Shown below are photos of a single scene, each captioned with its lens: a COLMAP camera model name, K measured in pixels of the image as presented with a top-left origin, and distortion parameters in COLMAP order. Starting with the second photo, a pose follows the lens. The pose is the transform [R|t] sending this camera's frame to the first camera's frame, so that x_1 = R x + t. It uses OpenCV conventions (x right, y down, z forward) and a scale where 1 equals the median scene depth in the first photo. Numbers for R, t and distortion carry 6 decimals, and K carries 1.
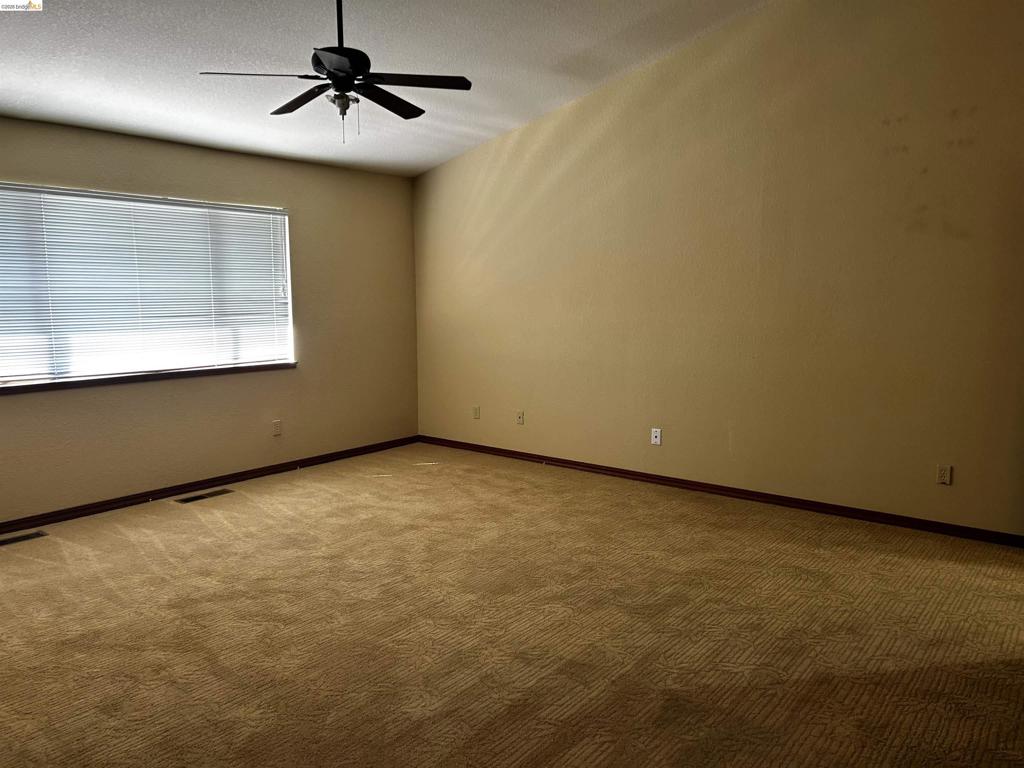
lens RADIAL K [[783.8, 0, 512.1], [0, 783.8, 388.9], [0, 0, 1]] dist [0.088555, -0.124205]
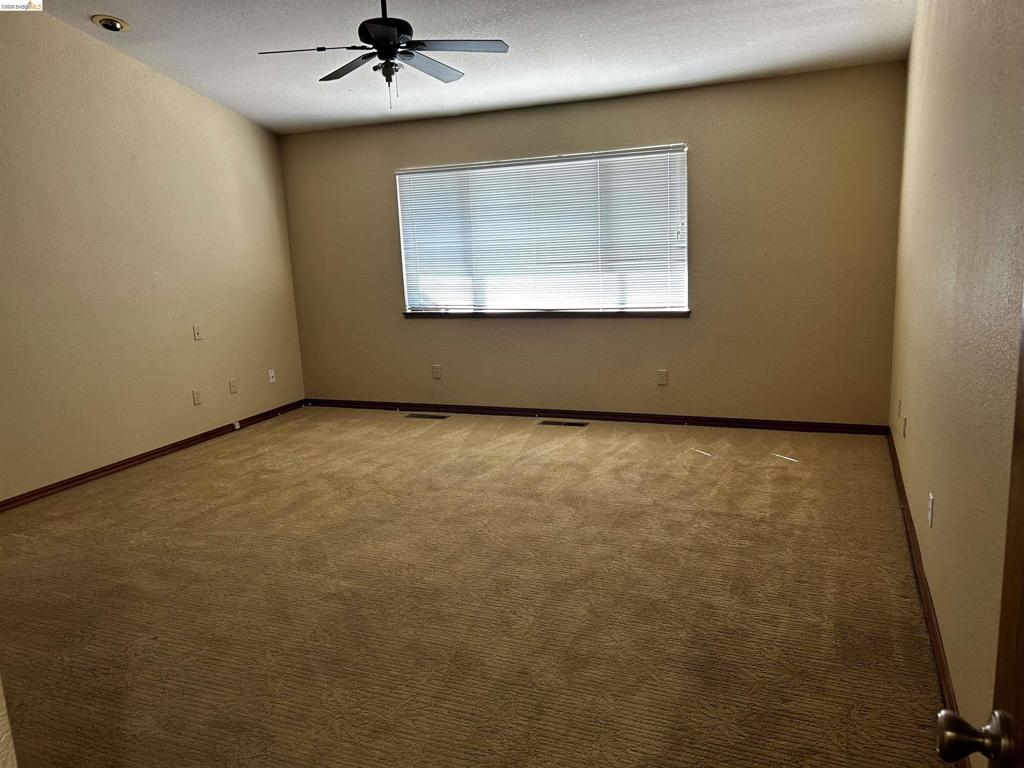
lens RADIAL K [[783.8, 0, 512.1], [0, 783.8, 388.9], [0, 0, 1]] dist [0.088555, -0.124205]
pose [[0.238330, 0.175829, -0.955135, 0.666204], [-0.074658, 0.983881, 0.162491, -0.091508], [0.968310, 0.032582, 0.247615, 0.661961]]
